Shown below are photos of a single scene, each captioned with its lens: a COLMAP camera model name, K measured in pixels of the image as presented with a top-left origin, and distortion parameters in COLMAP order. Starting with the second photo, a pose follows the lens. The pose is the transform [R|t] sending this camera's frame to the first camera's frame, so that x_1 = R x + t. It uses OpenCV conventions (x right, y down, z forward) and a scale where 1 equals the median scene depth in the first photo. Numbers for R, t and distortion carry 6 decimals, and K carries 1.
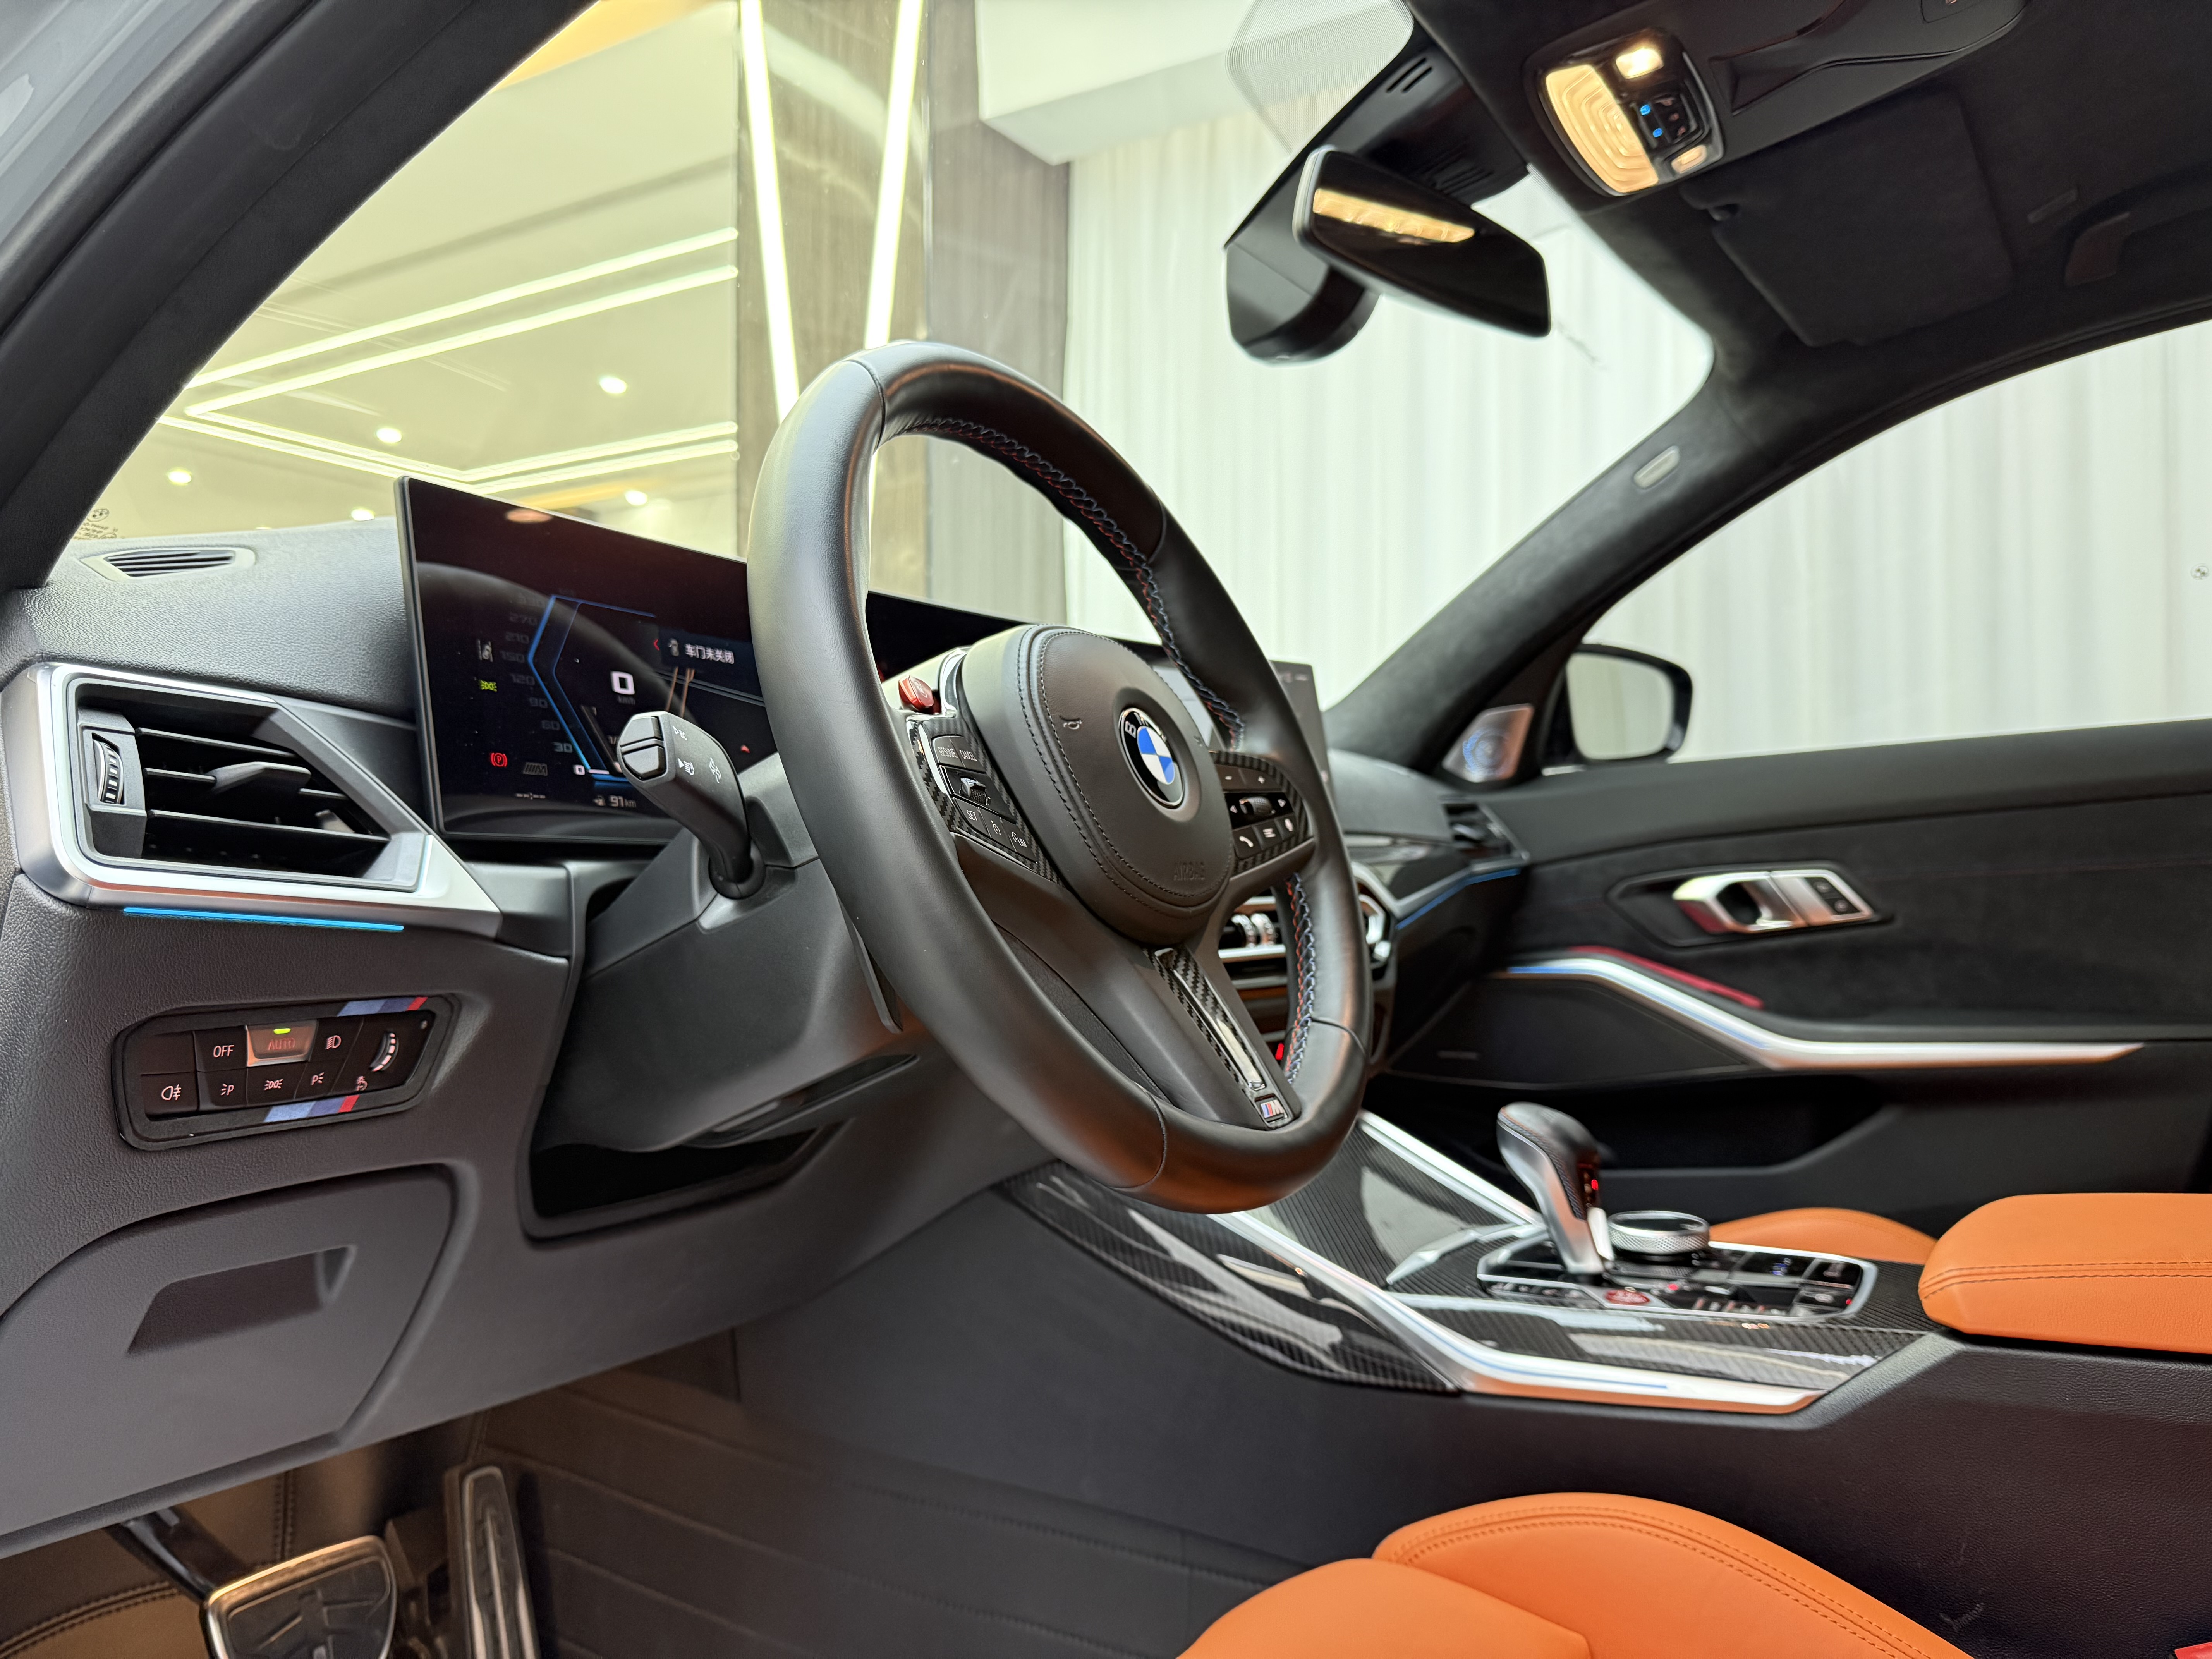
lens RADIAL K [[1550.5, 0, 1125.2], [0, 1550.5, 823.5], [0, 0, 1]] dist [0.052485, -0.098314]
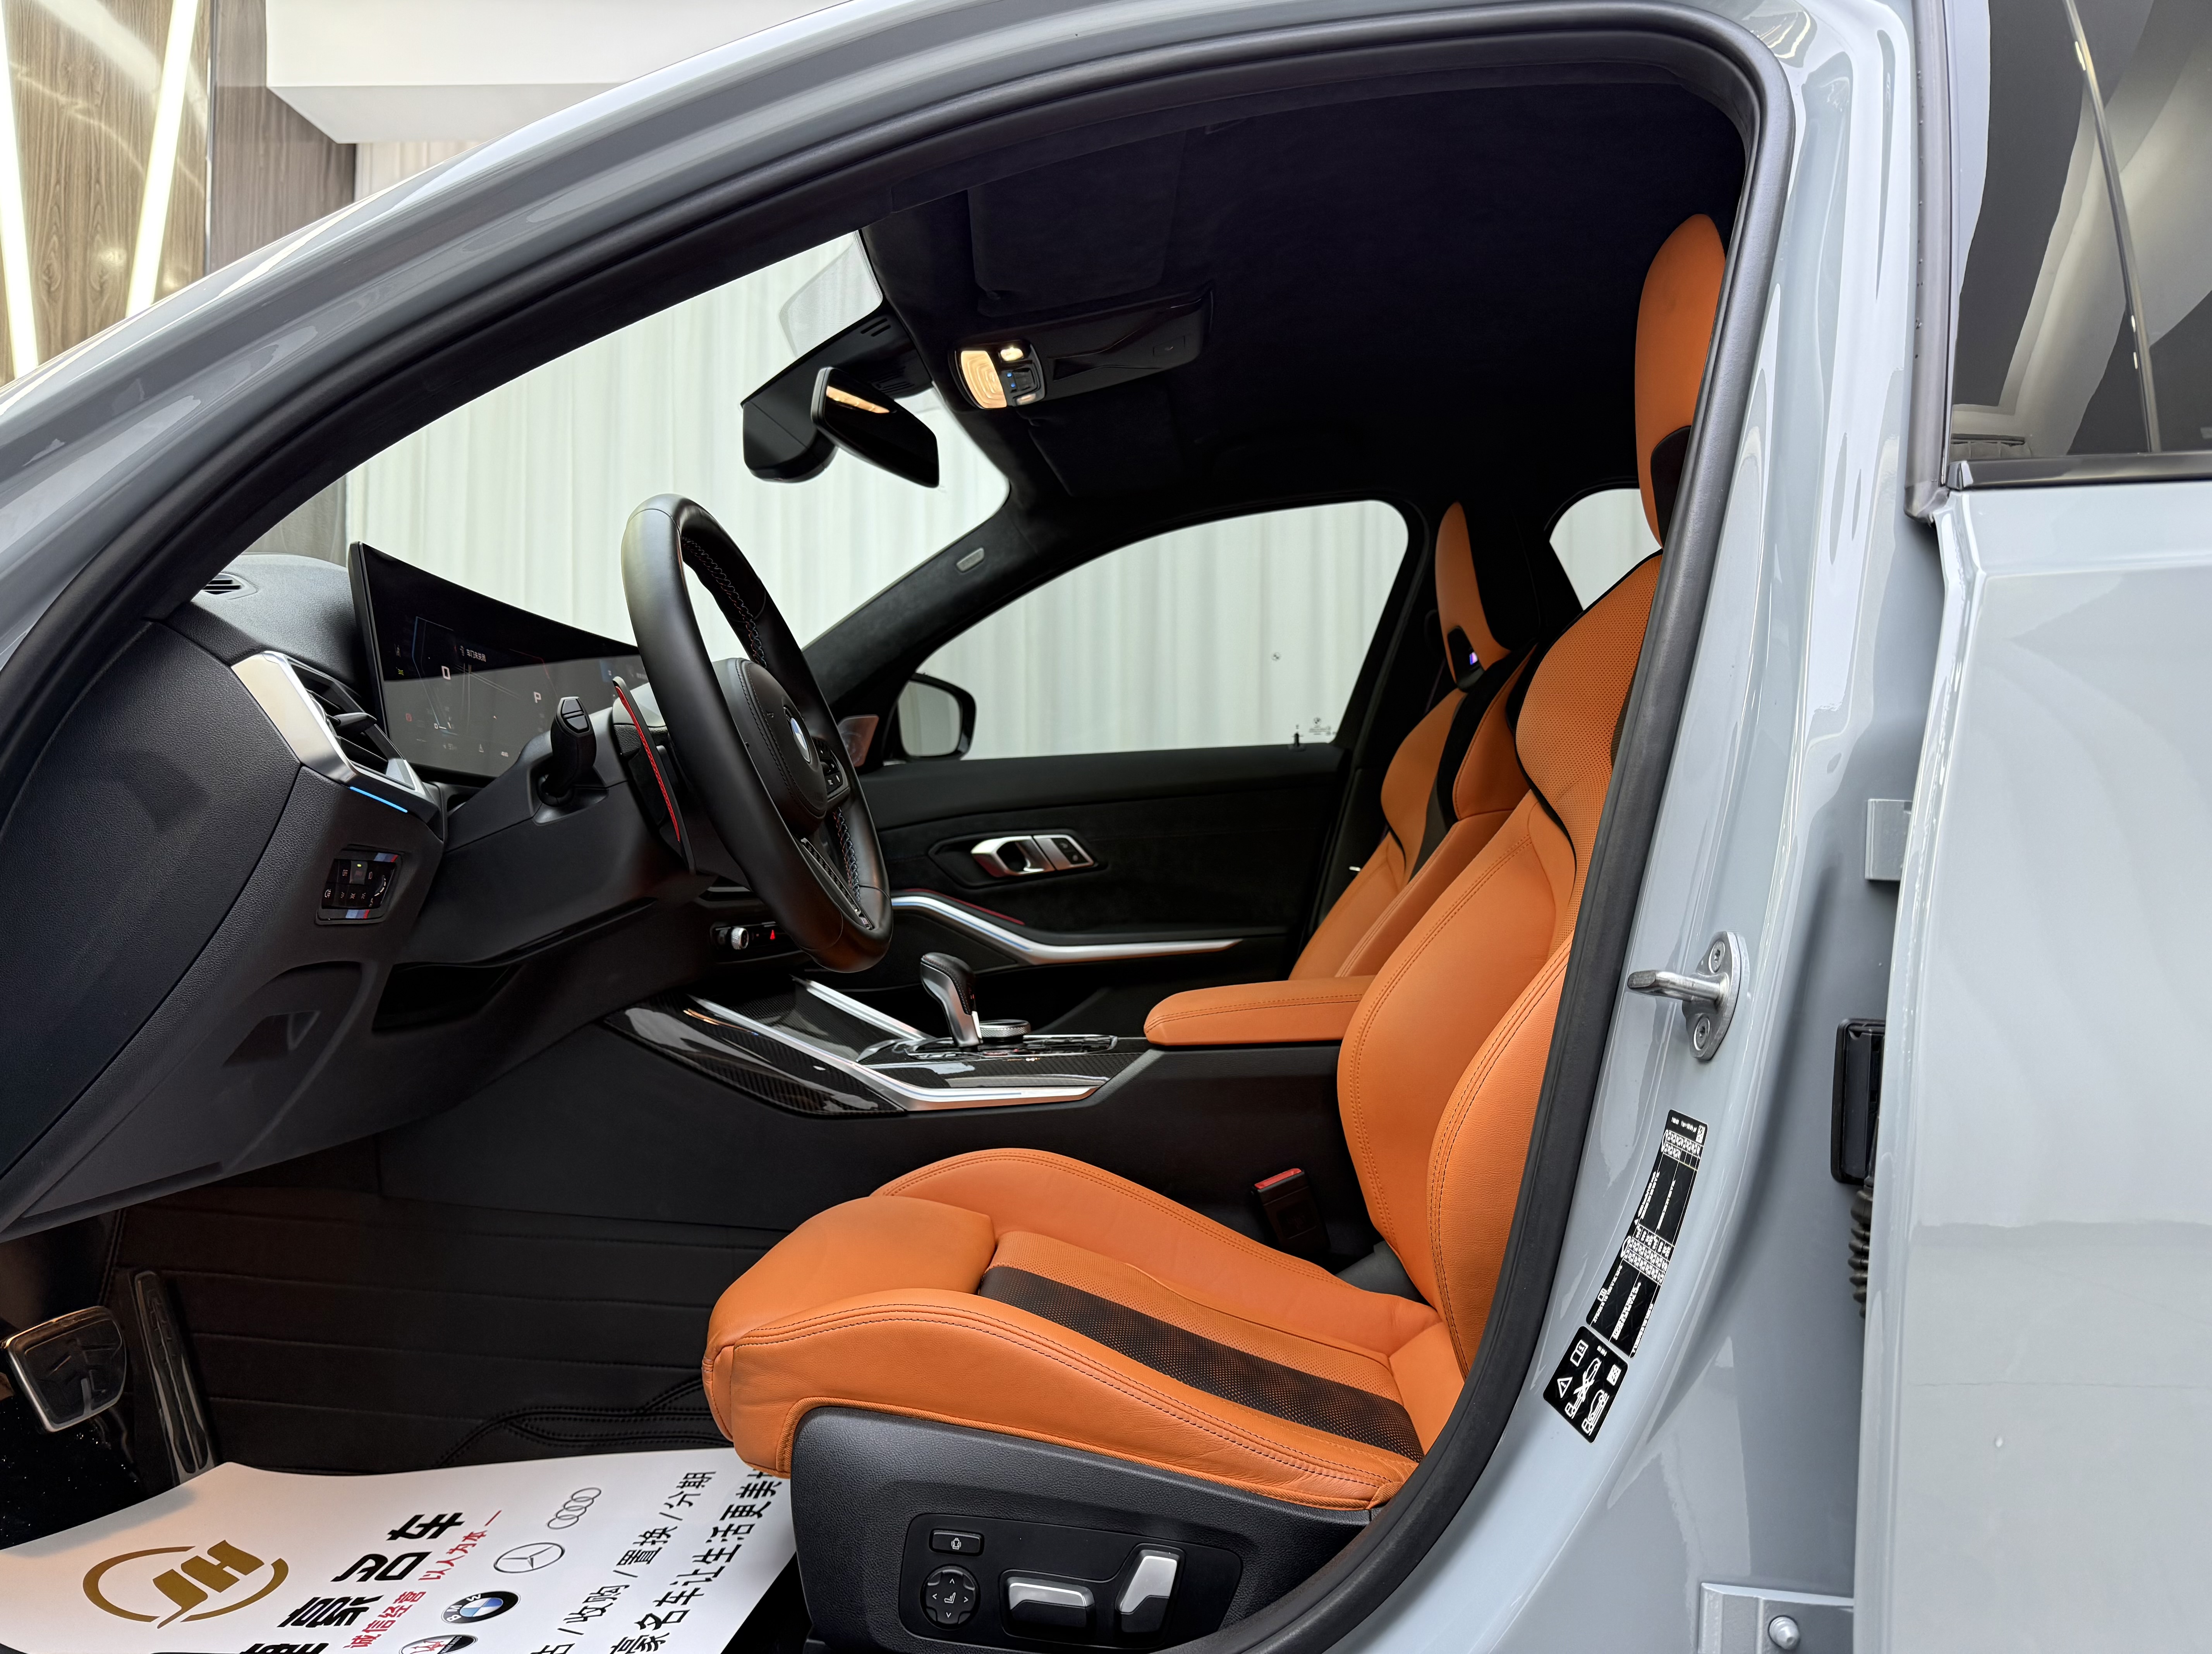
lens RADIAL K [[1550.7, 0, 1125.2], [0, 1550.7, 821.0], [0, 0, 1]] dist [0.052485, -0.098314]
pose [[0.875184, 0.020152, 0.483371, -0.243696], [-0.017667, 0.999797, -0.009695, 0.032380], [-0.483468, -0.000055, 0.875362, -0.368145]]
